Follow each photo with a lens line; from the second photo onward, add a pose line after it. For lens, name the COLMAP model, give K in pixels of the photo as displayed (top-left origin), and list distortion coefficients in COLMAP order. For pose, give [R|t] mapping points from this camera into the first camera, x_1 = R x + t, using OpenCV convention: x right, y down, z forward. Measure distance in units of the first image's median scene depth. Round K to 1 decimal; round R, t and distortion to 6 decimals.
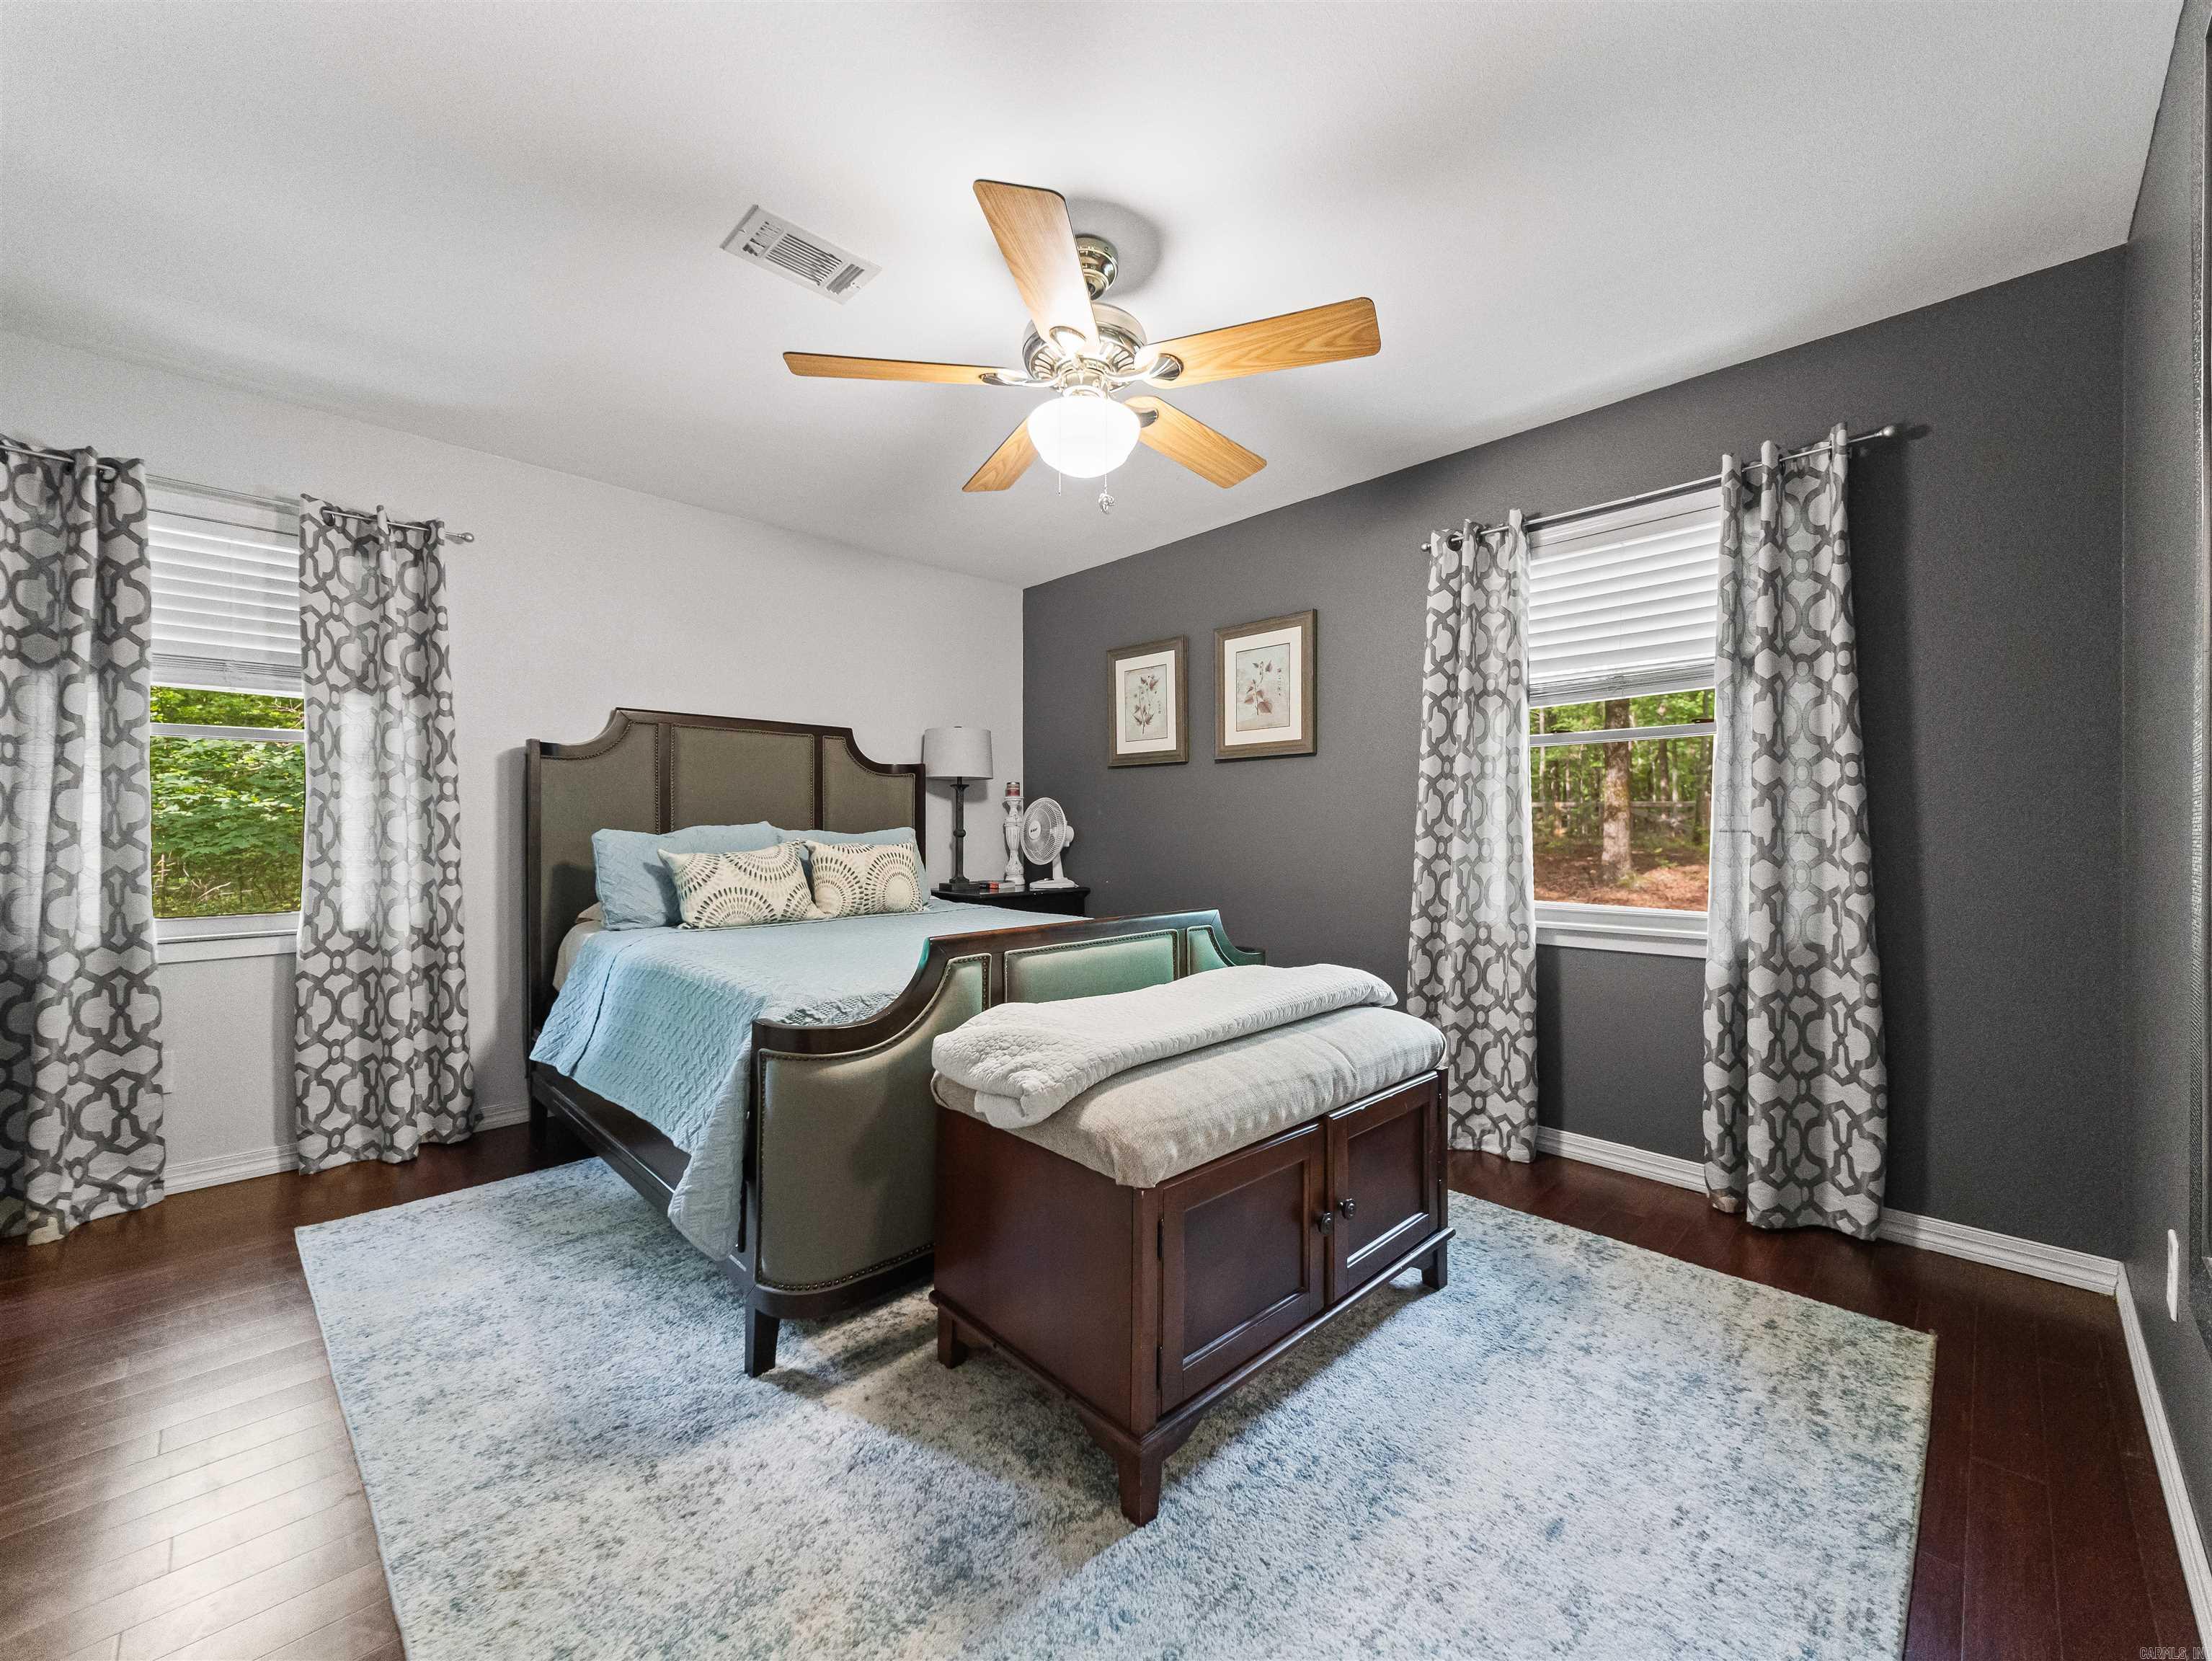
lens RADIAL K [[841.7, 0, 1101.2], [0, 841.7, 834.8], [0, 0, 1]] dist [0.012673, -0.007219]
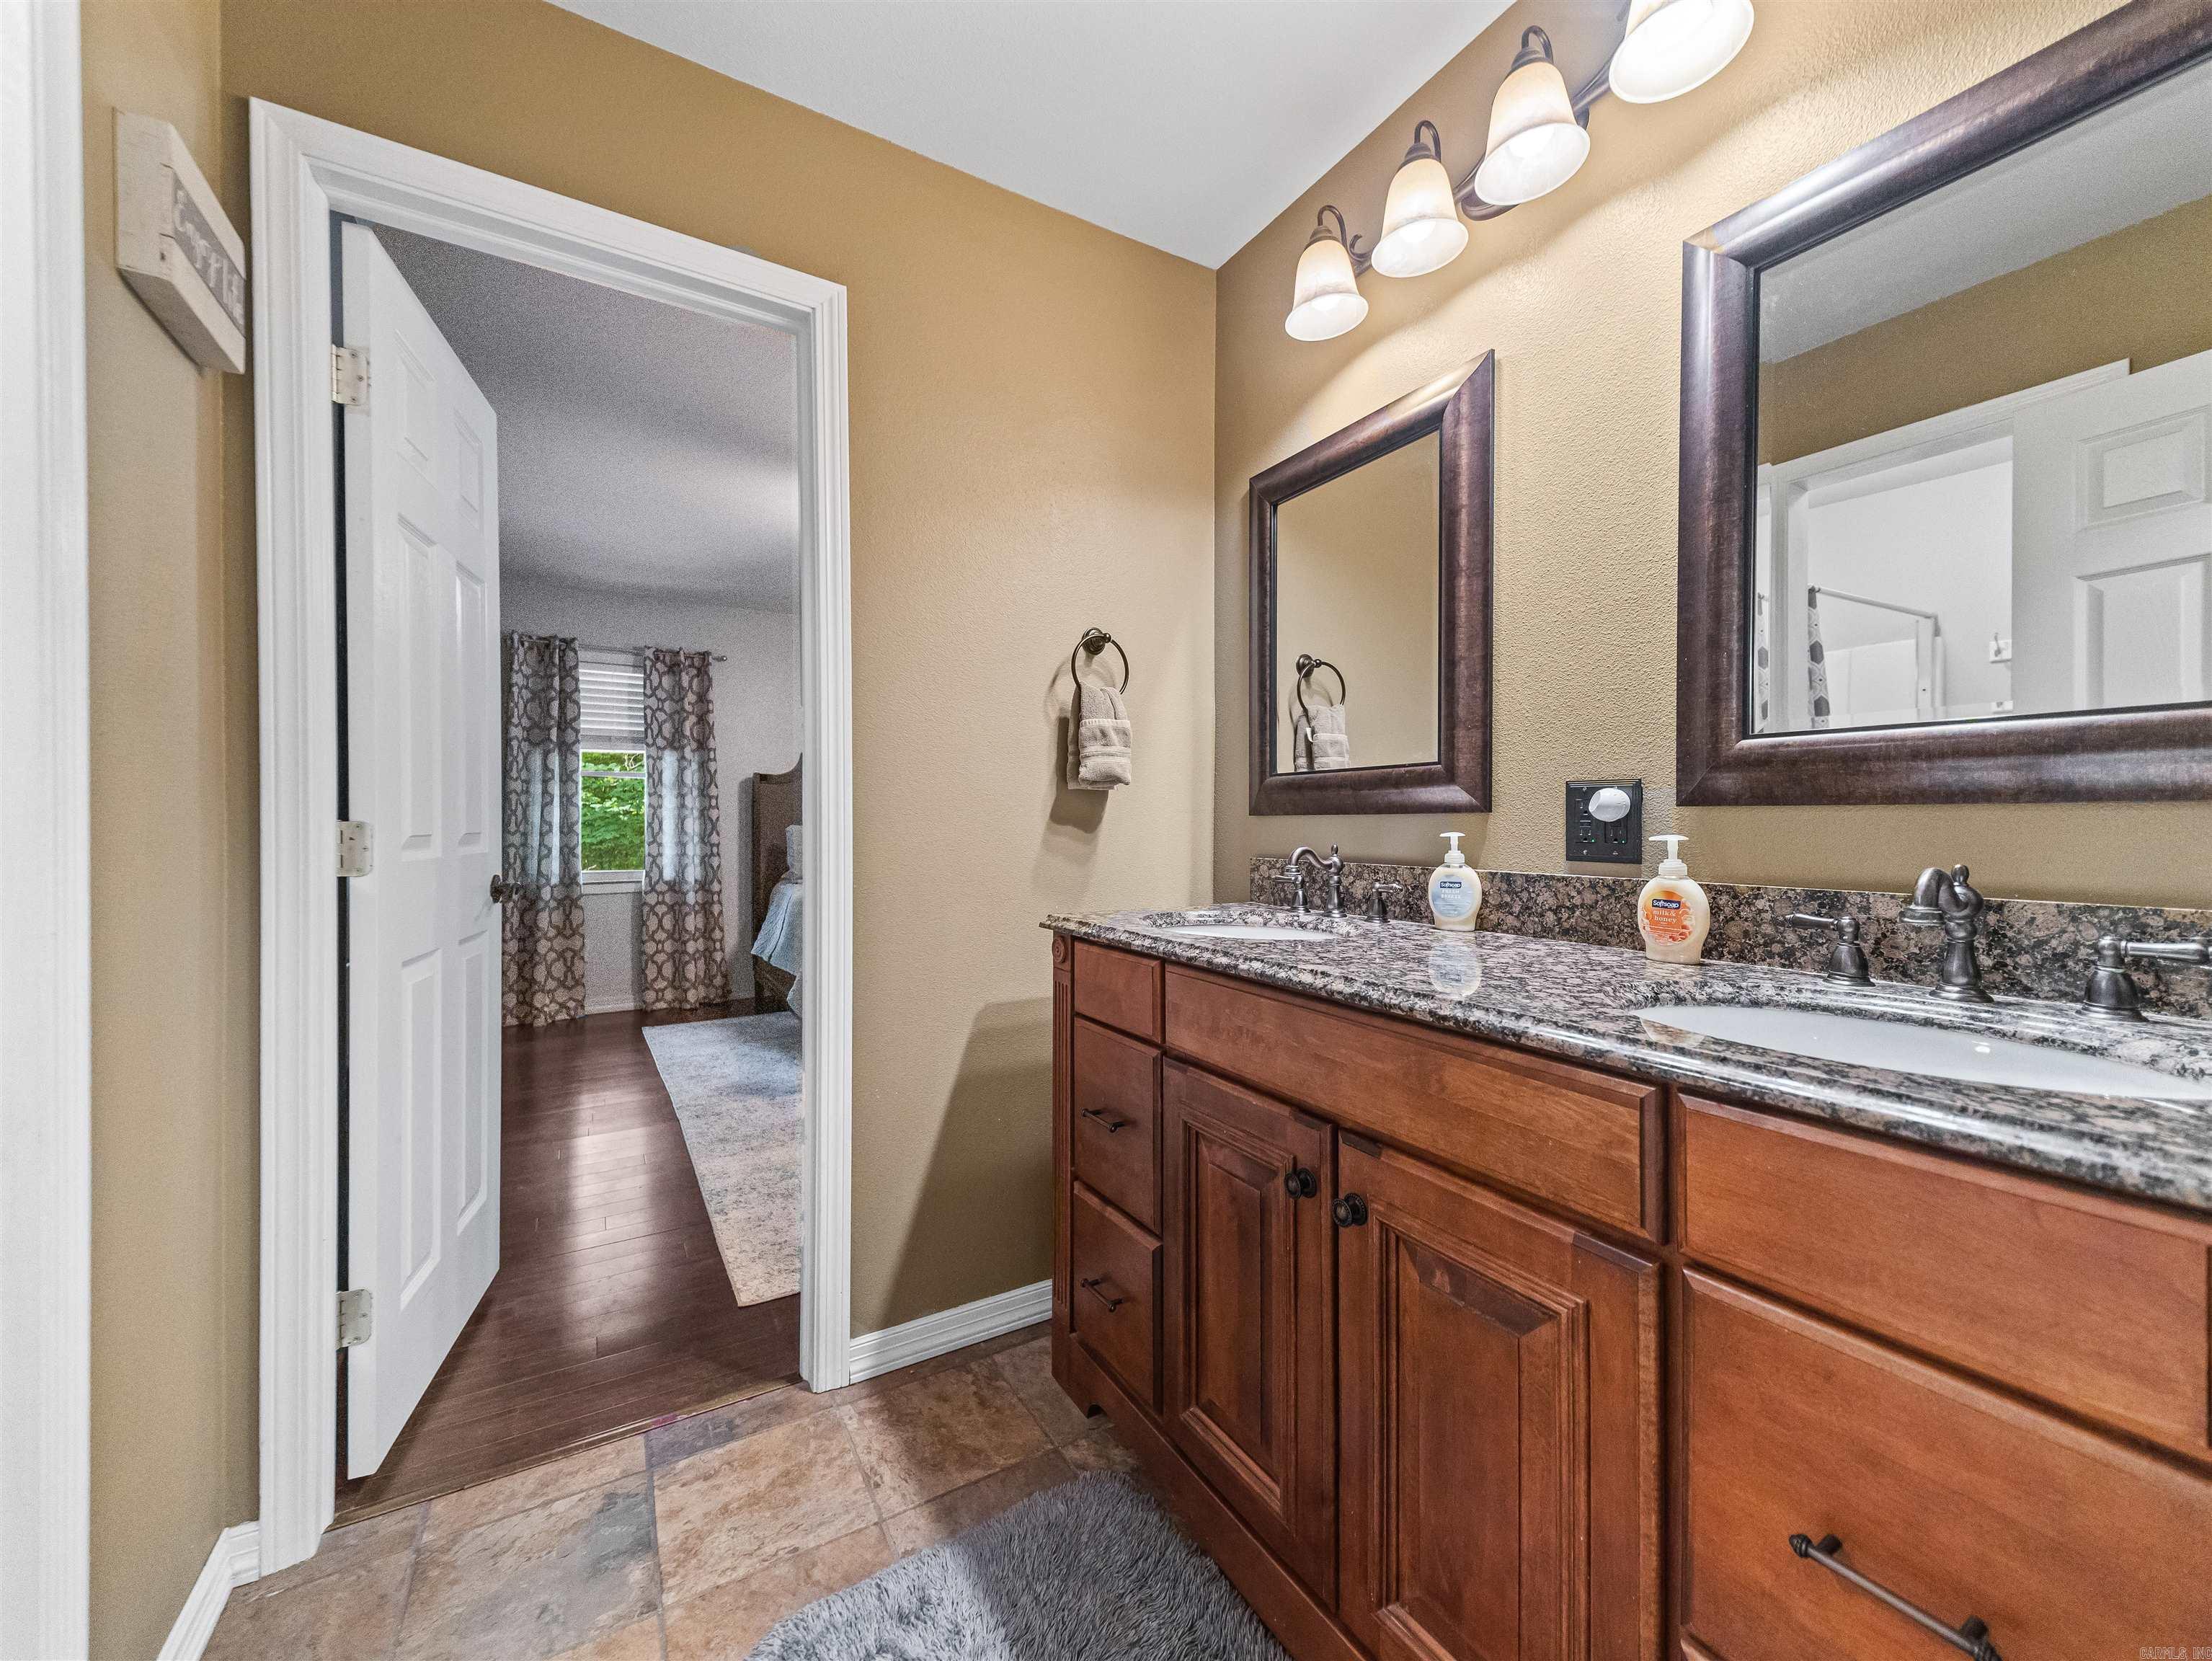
lens RADIAL K [[841.7, 0, 1101.2], [0, 841.7, 834.8], [0, 0, 1]] dist [0.012673, -0.007219]
pose [[0.967868, 0.002174, -0.251451, 0.486052], [-0.001501, 0.999995, 0.002867, 0.007550], [0.251456, -0.002397, 0.967866, -0.535922]]
